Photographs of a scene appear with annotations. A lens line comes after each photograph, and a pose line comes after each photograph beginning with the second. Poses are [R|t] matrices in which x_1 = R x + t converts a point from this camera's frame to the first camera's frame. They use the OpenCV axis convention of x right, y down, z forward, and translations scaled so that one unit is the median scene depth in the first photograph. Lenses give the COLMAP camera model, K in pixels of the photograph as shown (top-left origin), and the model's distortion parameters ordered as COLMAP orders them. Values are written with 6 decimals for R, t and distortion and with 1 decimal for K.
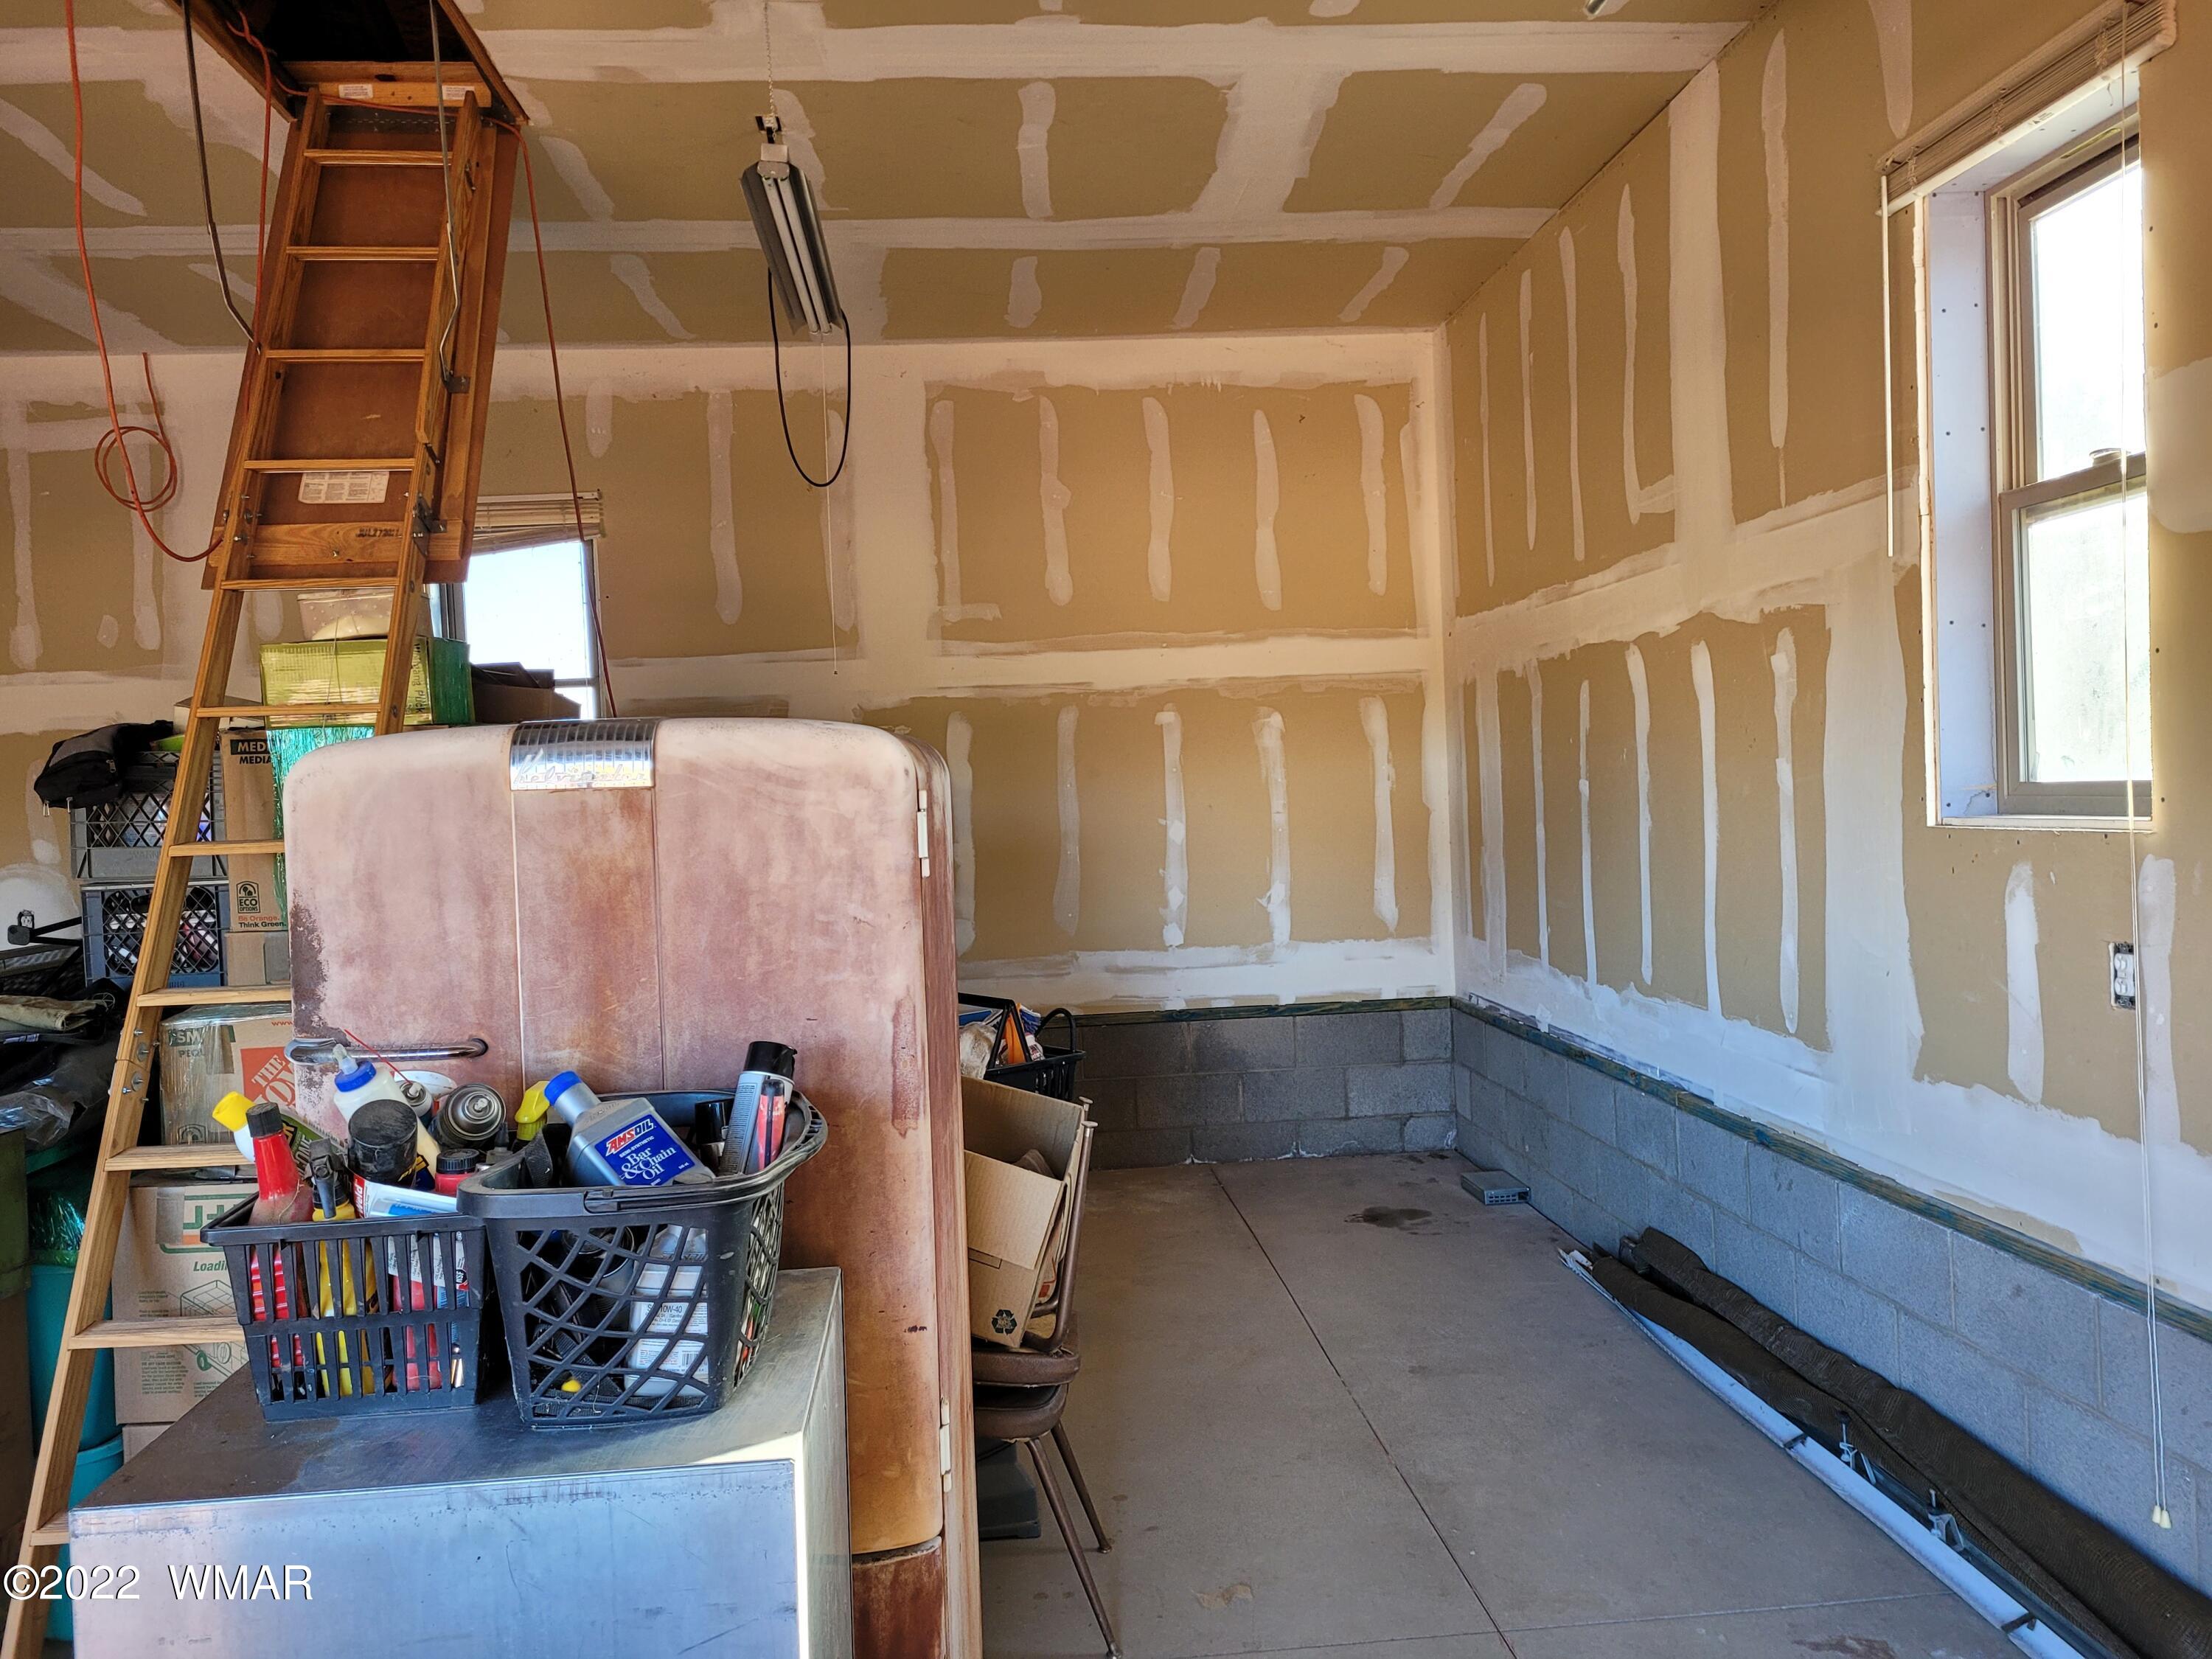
lens RADIAL K [[1657.1, 0, 1106.0], [0, 1657.1, 829.5], [0, 0, 1]] dist [0.021677, -0.001669]
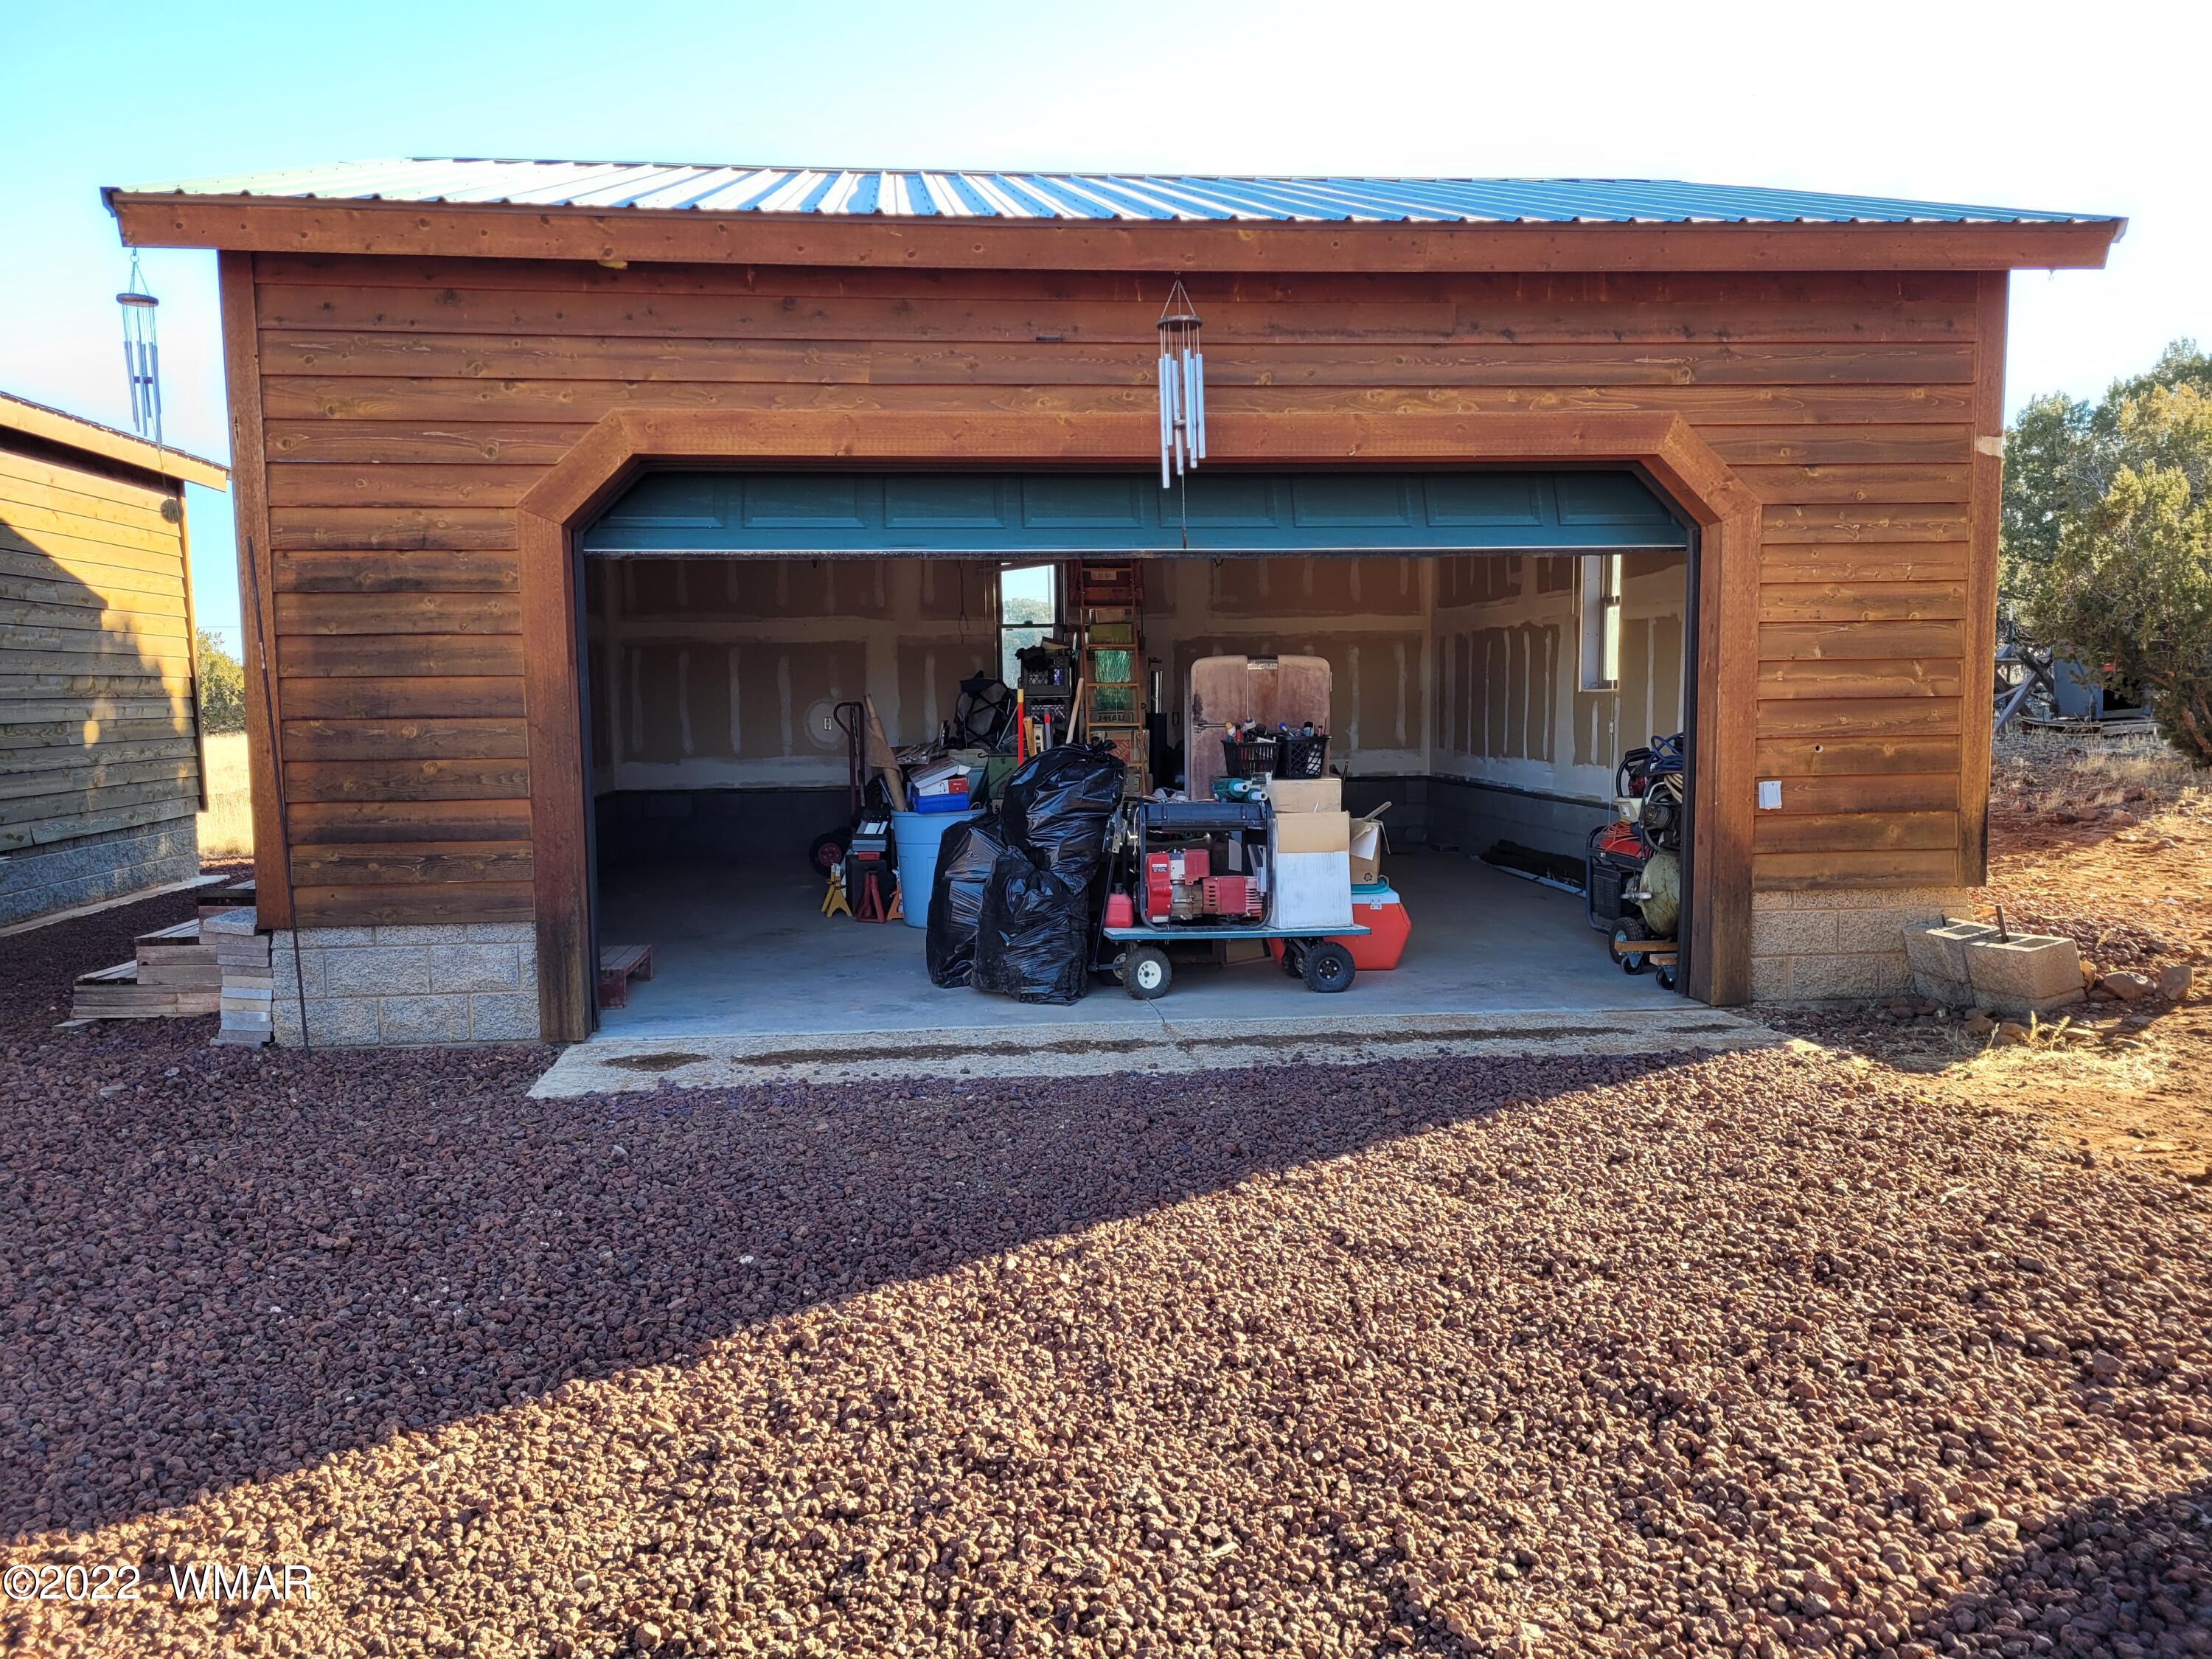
lens RADIAL K [[1657.1, 0, 1106.0], [0, 1657.1, 829.5], [0, 0, 1]] dist [0.021677, -0.001669]
pose [[0.999014, 0.028240, 0.034246, -0.655702], [-0.030159, 0.997926, 0.056868, 0.125659], [-0.032569, -0.057845, 0.997794, -2.668530]]
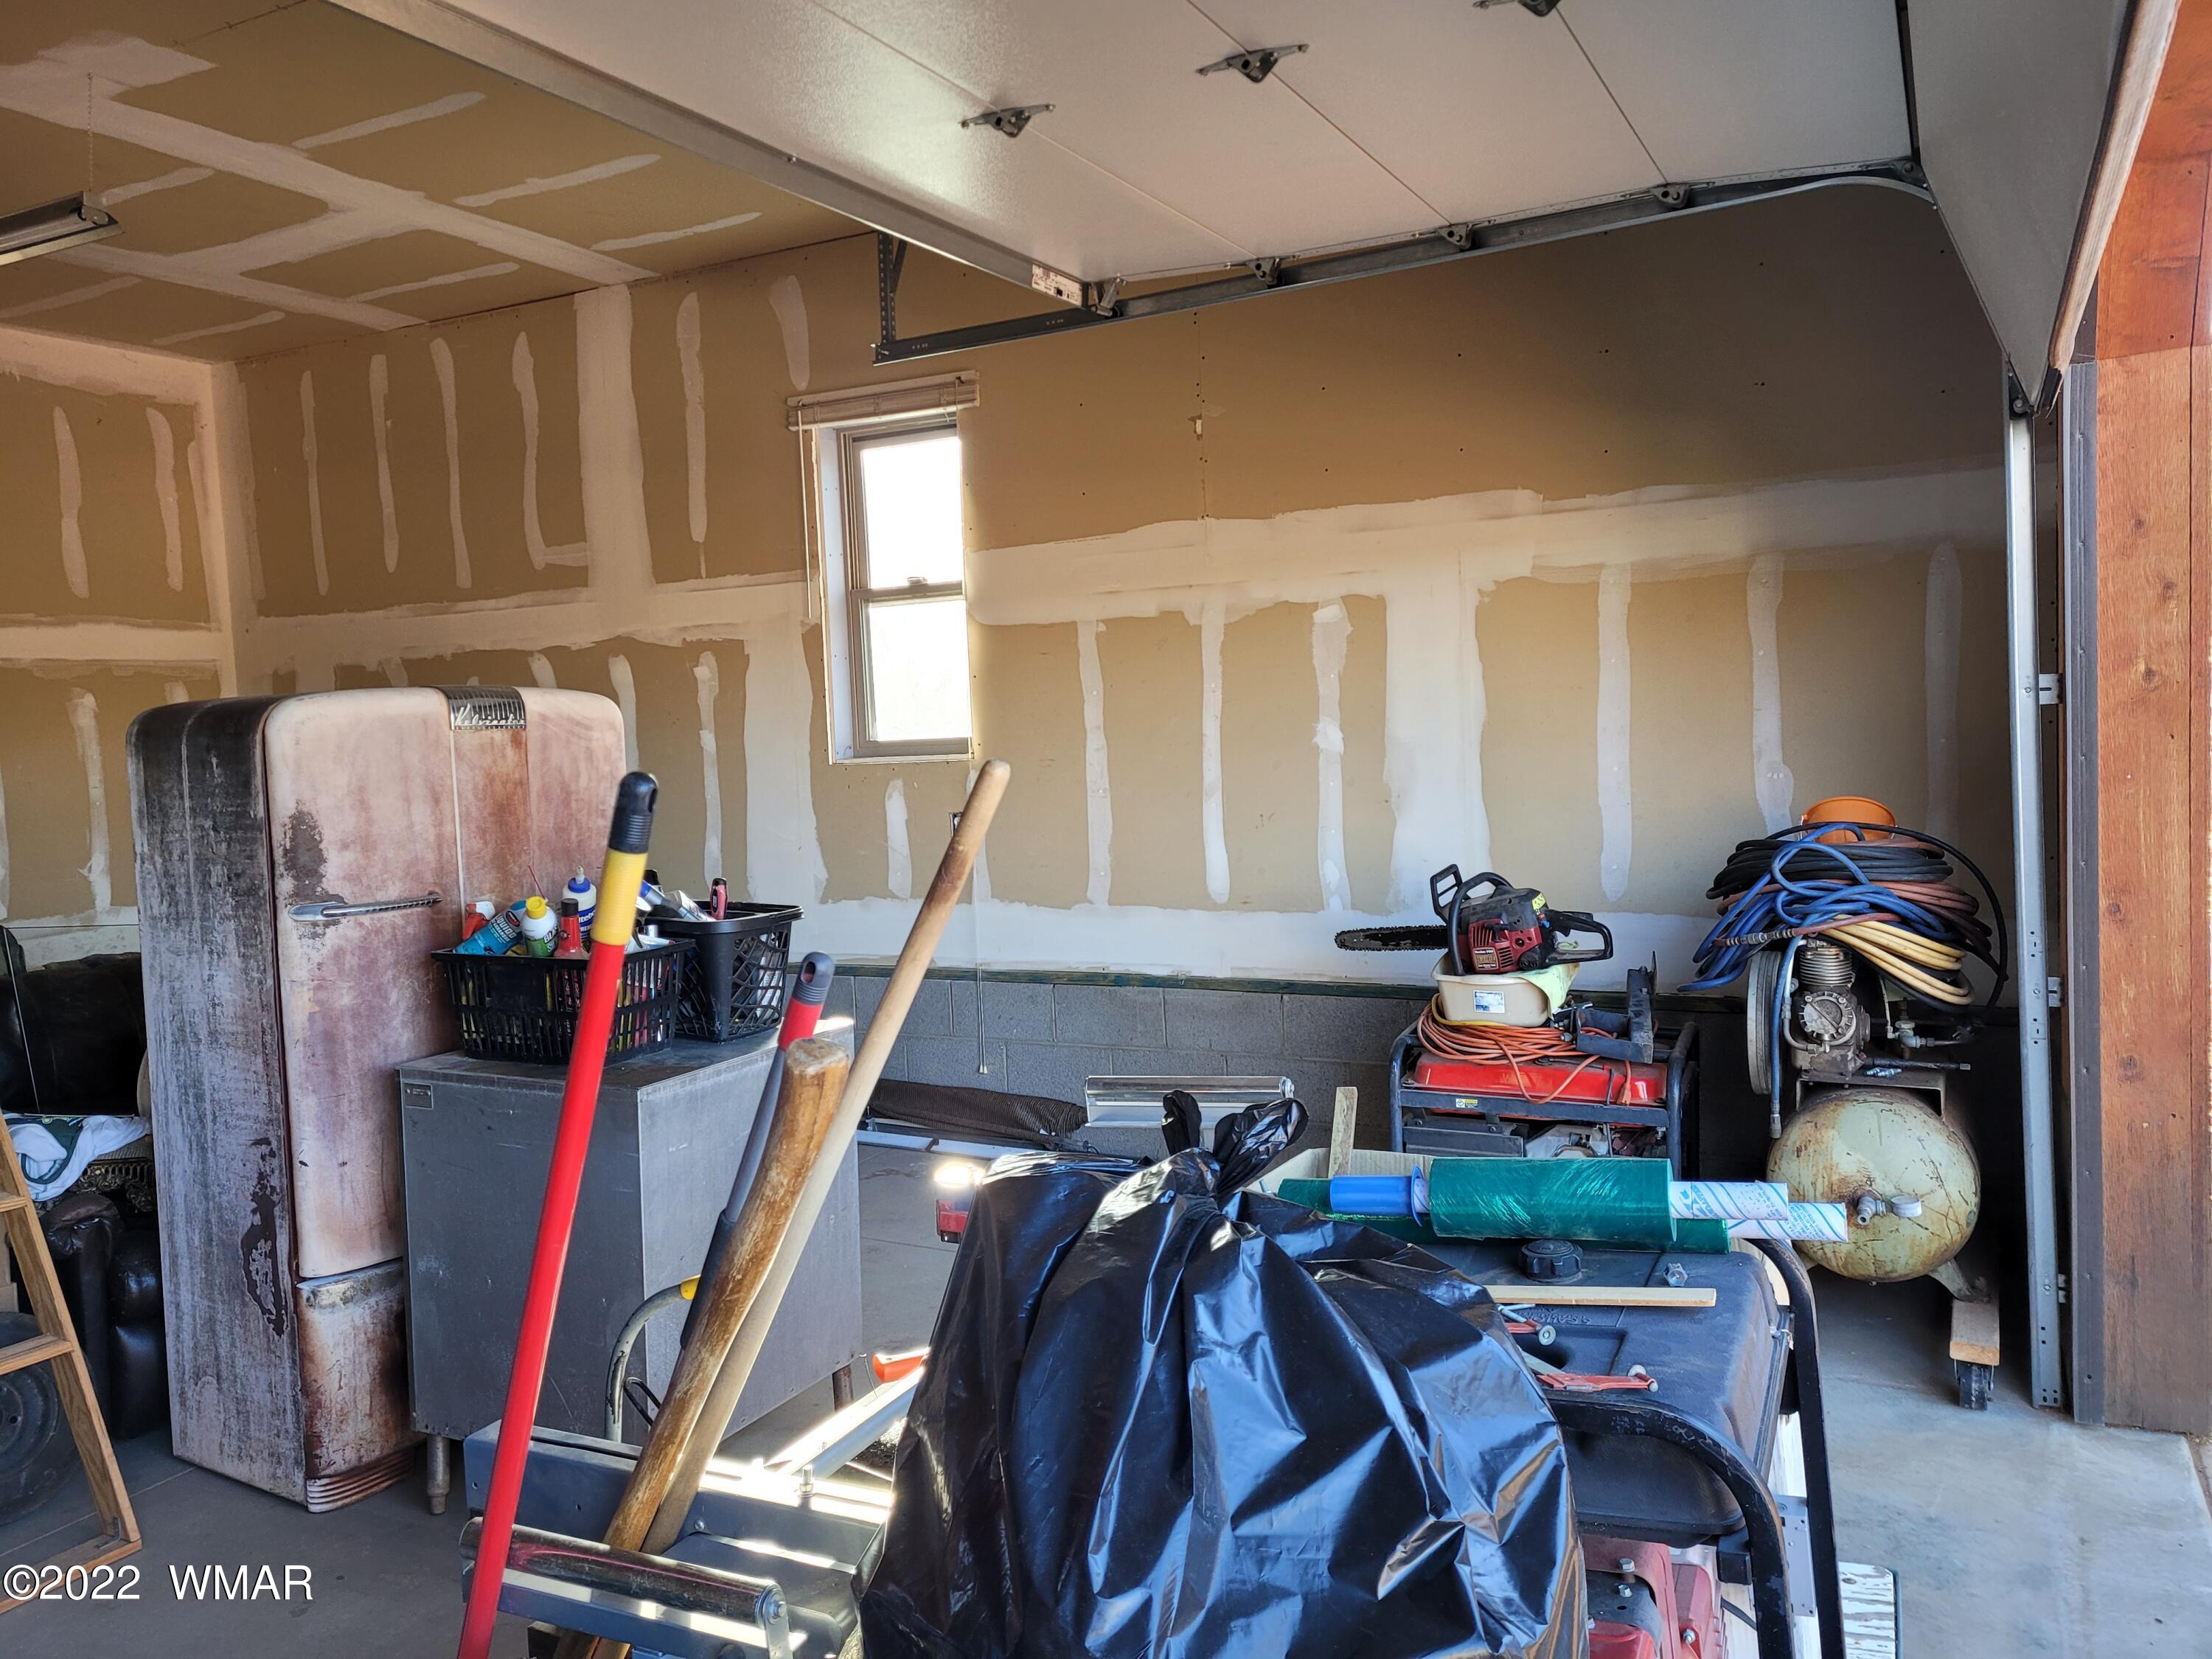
lens RADIAL K [[1657.1, 0, 1106.0], [0, 1657.1, 829.5], [0, 0, 1]] dist [0.021677, -0.001669]
pose [[0.515104, -0.043132, 0.856042, -1.034644], [0.045053, 0.998715, 0.023211, 0.045683], [-0.855943, 0.026611, 0.516385, -0.241552]]
